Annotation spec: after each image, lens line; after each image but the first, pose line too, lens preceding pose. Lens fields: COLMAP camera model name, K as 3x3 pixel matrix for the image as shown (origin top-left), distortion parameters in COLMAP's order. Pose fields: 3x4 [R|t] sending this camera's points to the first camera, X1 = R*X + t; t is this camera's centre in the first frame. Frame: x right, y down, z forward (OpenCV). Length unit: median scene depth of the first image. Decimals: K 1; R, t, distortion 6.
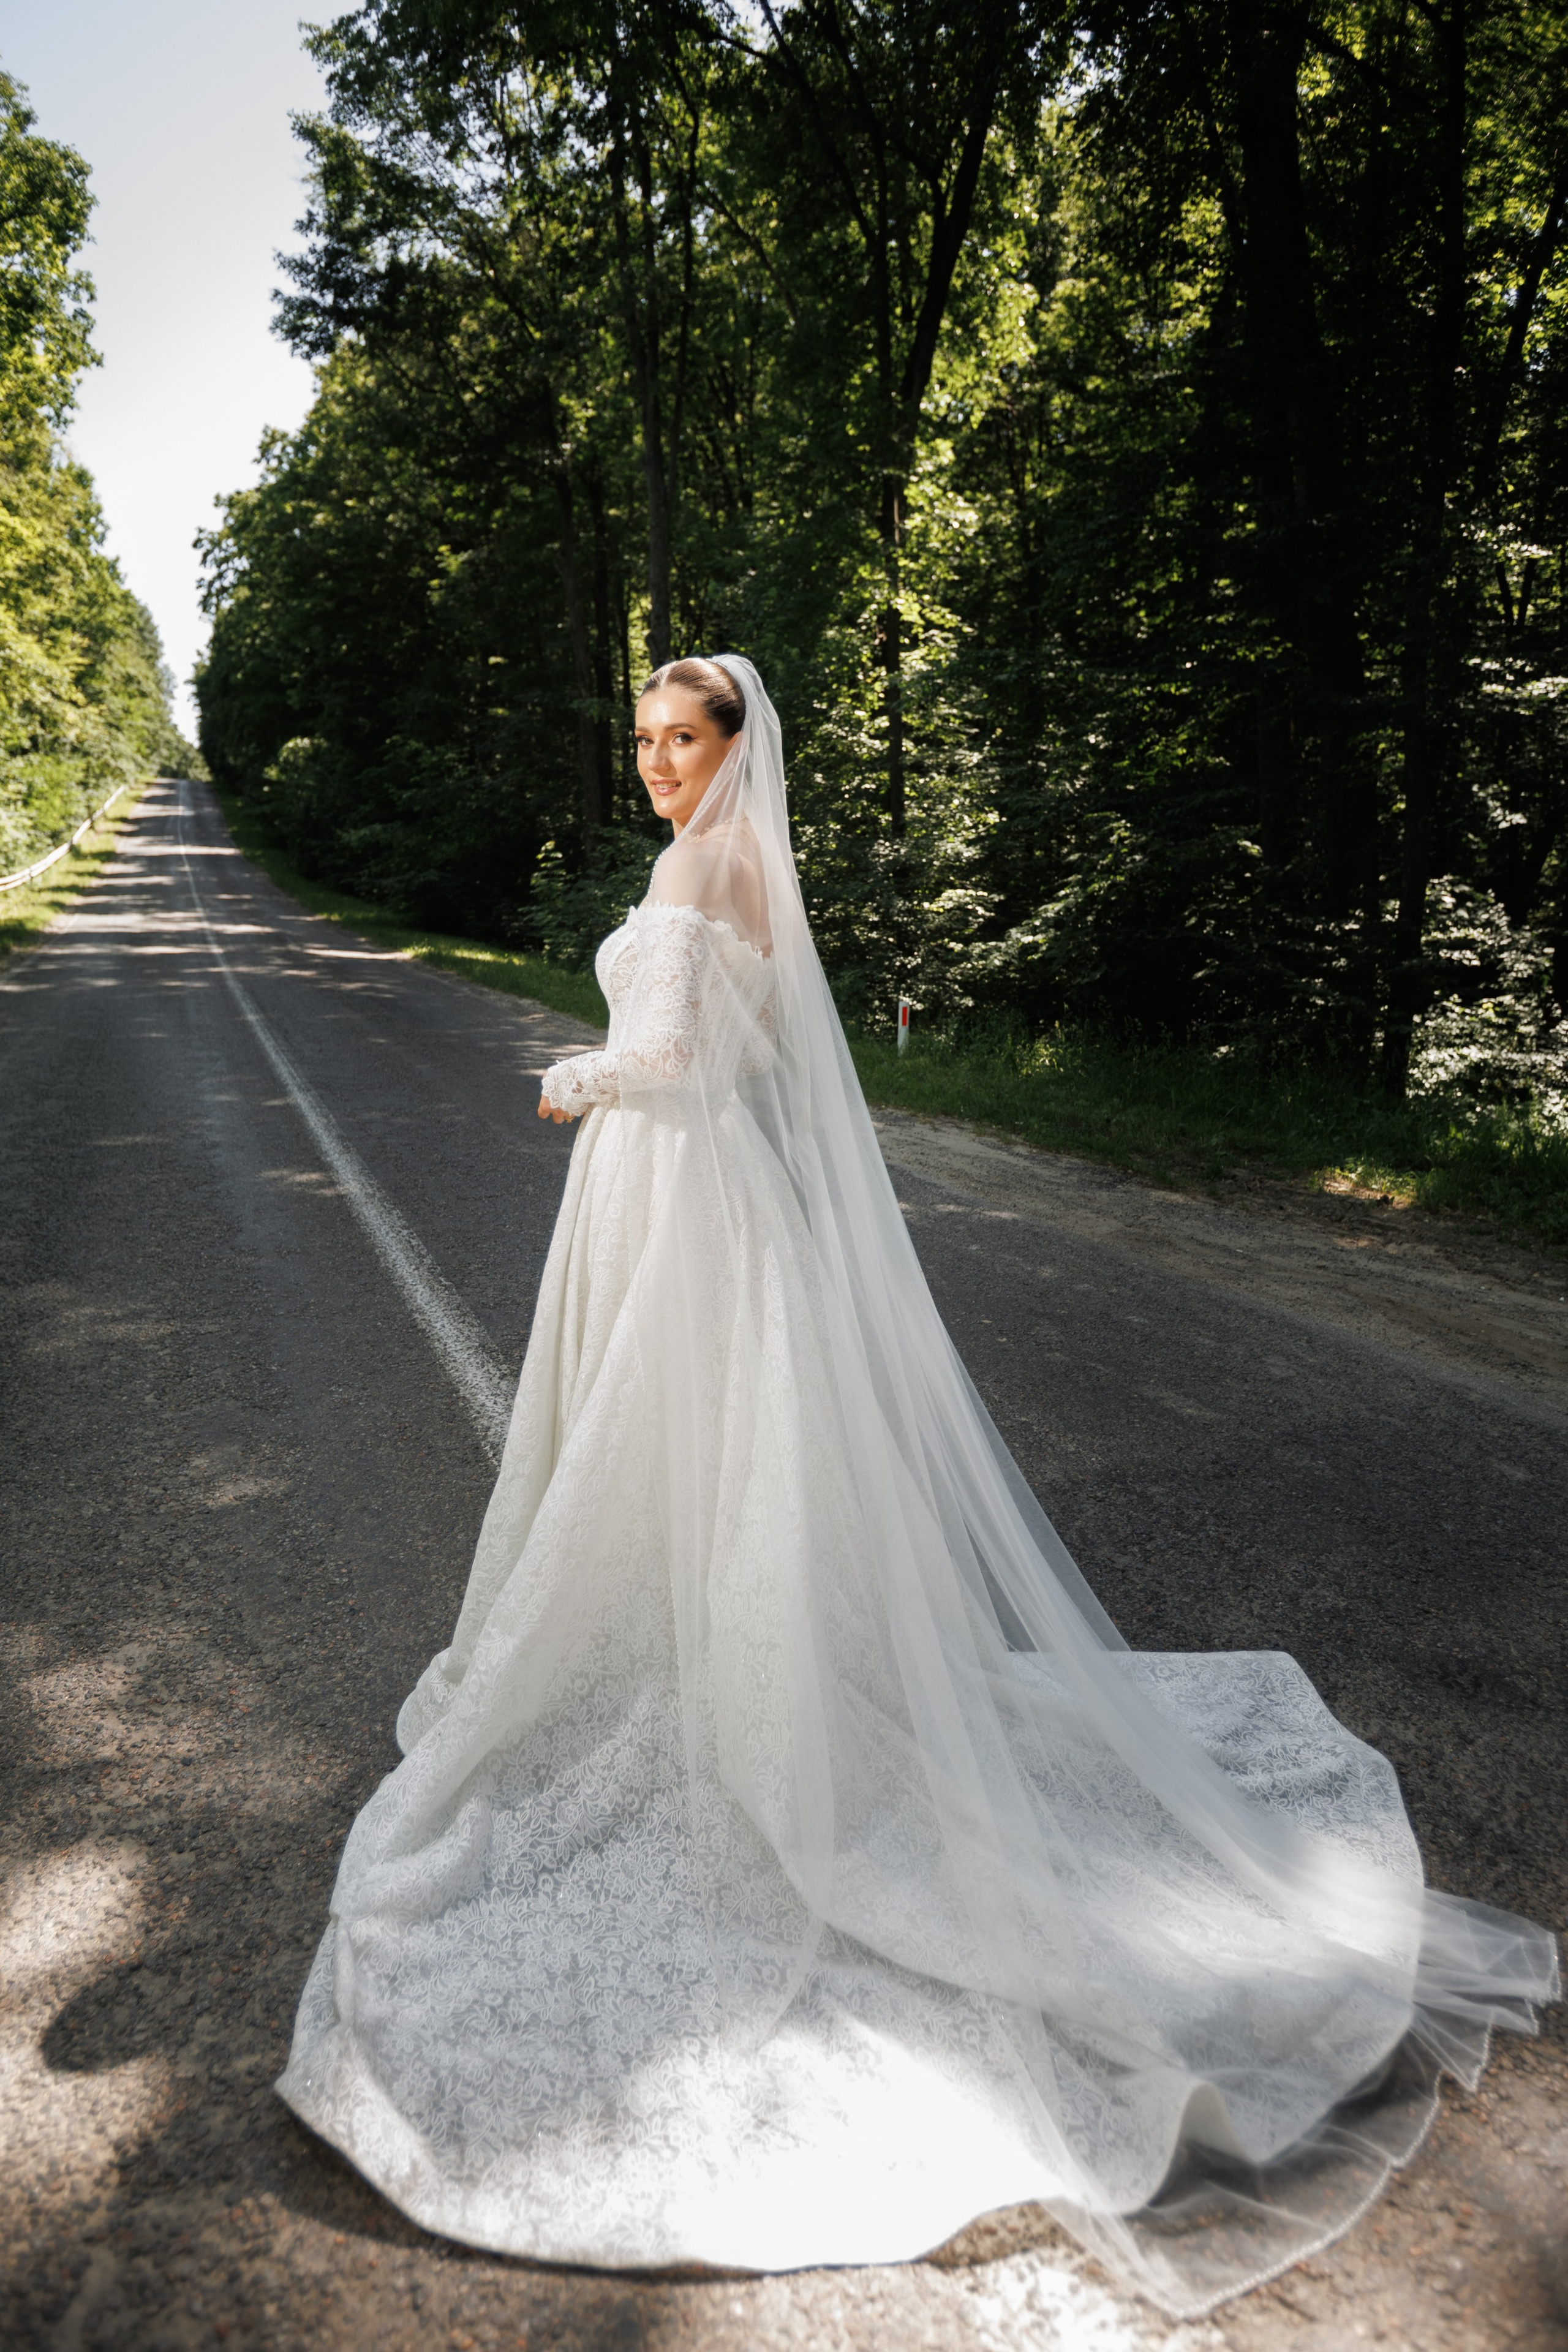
lens RADIAL K [[1449.6, 0, 786.4], [0, 1449.6, 1182.0], [0, 0, 1]] dist [-0.059409, 0.047159]
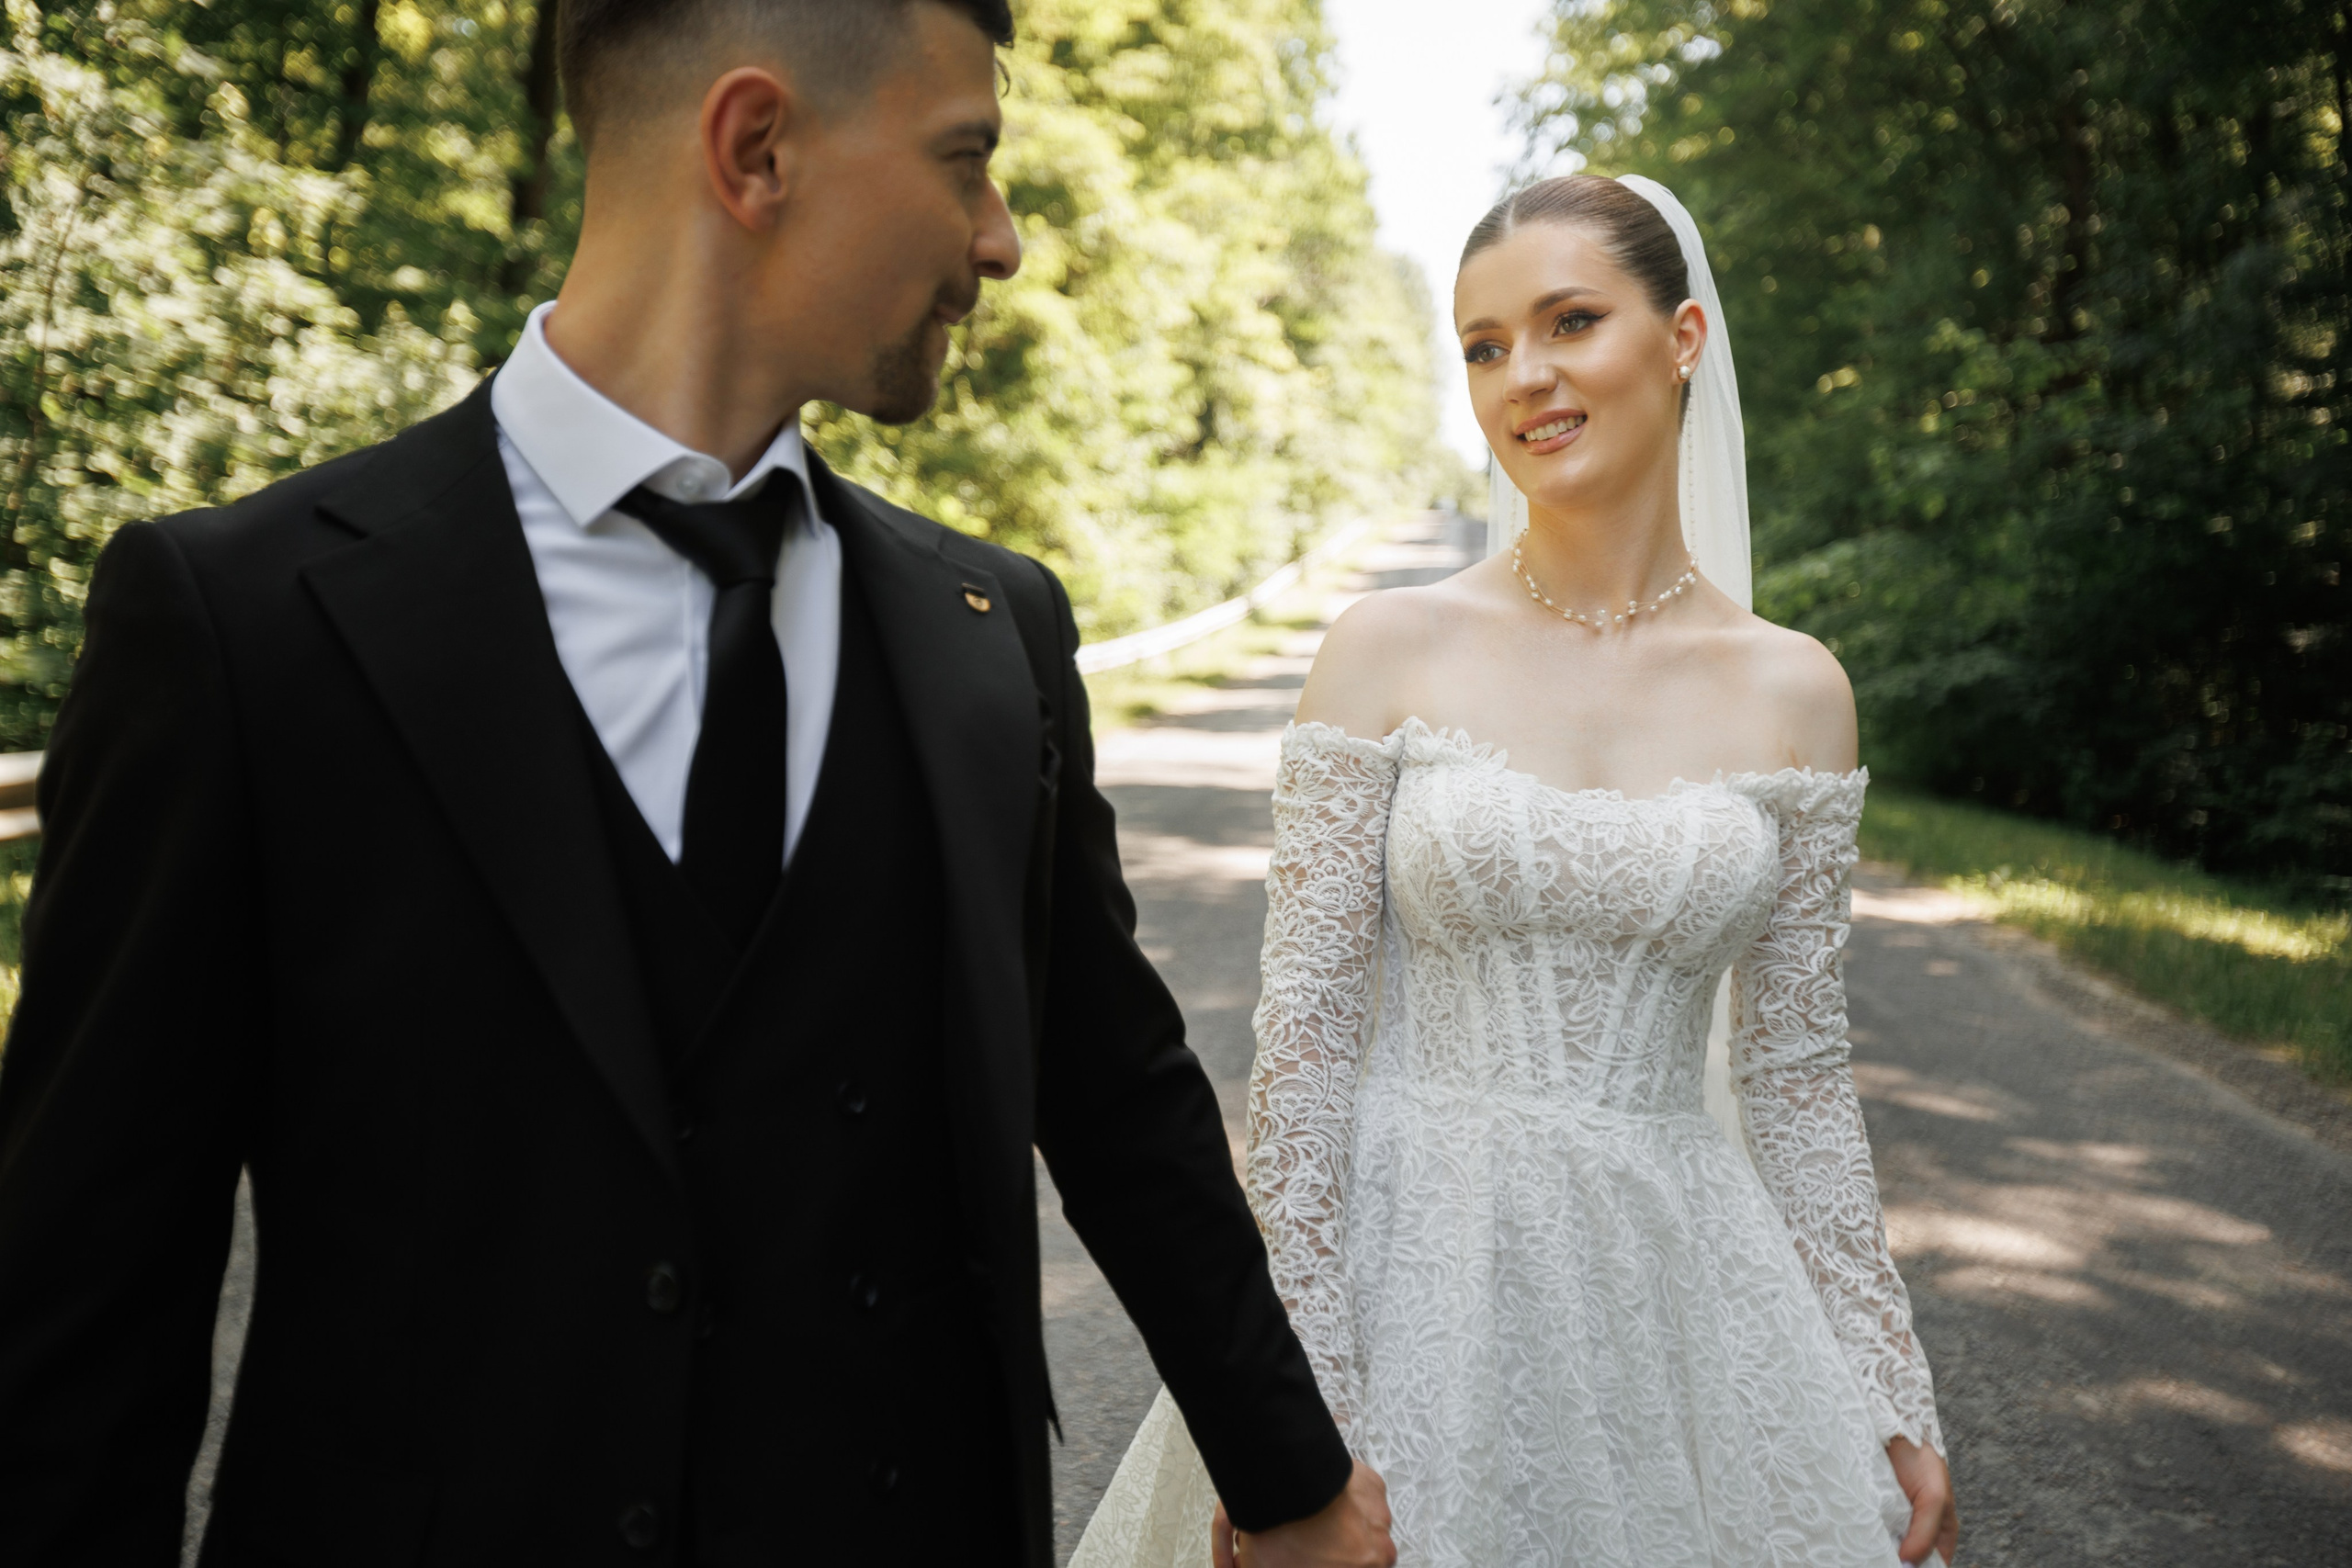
lens RADIAL K [[2250.0, 0, 1170.0], [0, 2250.0, 765.6], [0, 0, 1]] dist [-0.007198, 0.097422]
pose [[0.869538, 0.032381, -0.492804, -0.142116], [-0.113636, 0.984192, -0.135838, -0.081990], [0.480615, 0.174117, 0.859472, 0.412948]]
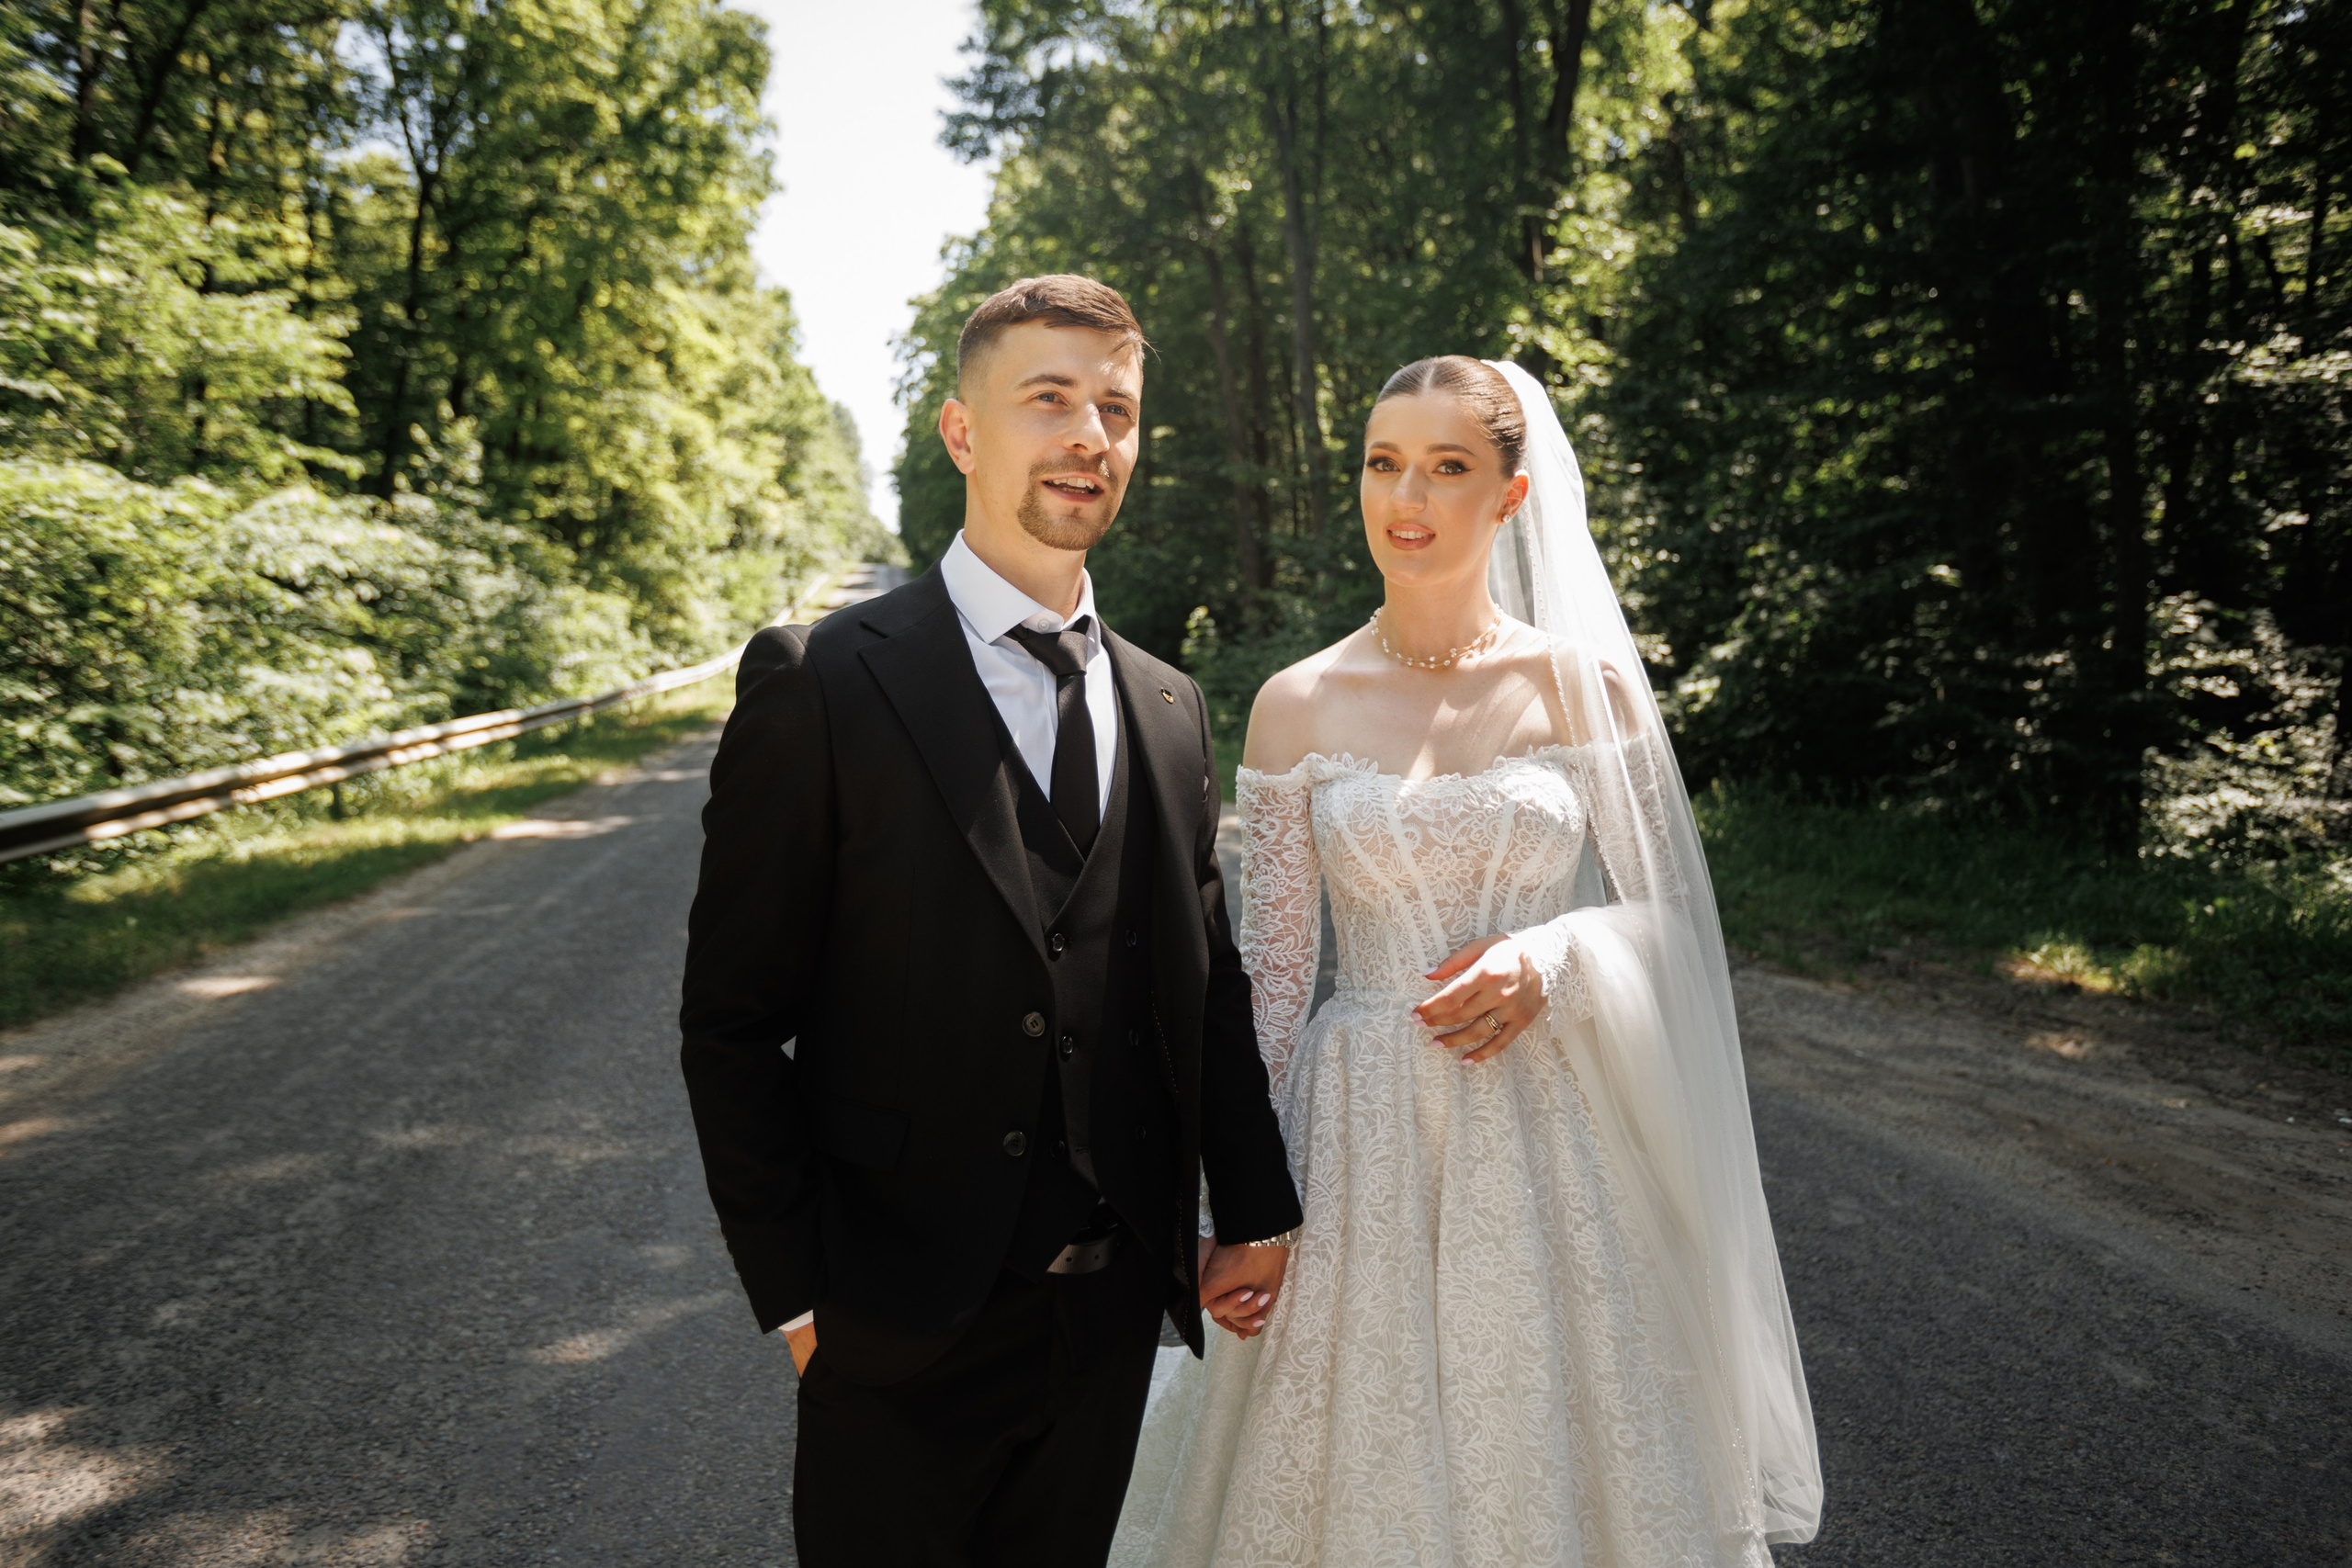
lens RADIAL K [[1513.0, 0, 1176.0], [0, 1513.0, 784.0], [0, 0, 1]] dist [-0.069229, 0.060931]
pose [[0.978046, -0.030575, -0.206134, 0.025892], [0.007474, 0.993688, -0.111926, -0.003210], [0.208255, 0.107928, 0.972102, 0.013837]]
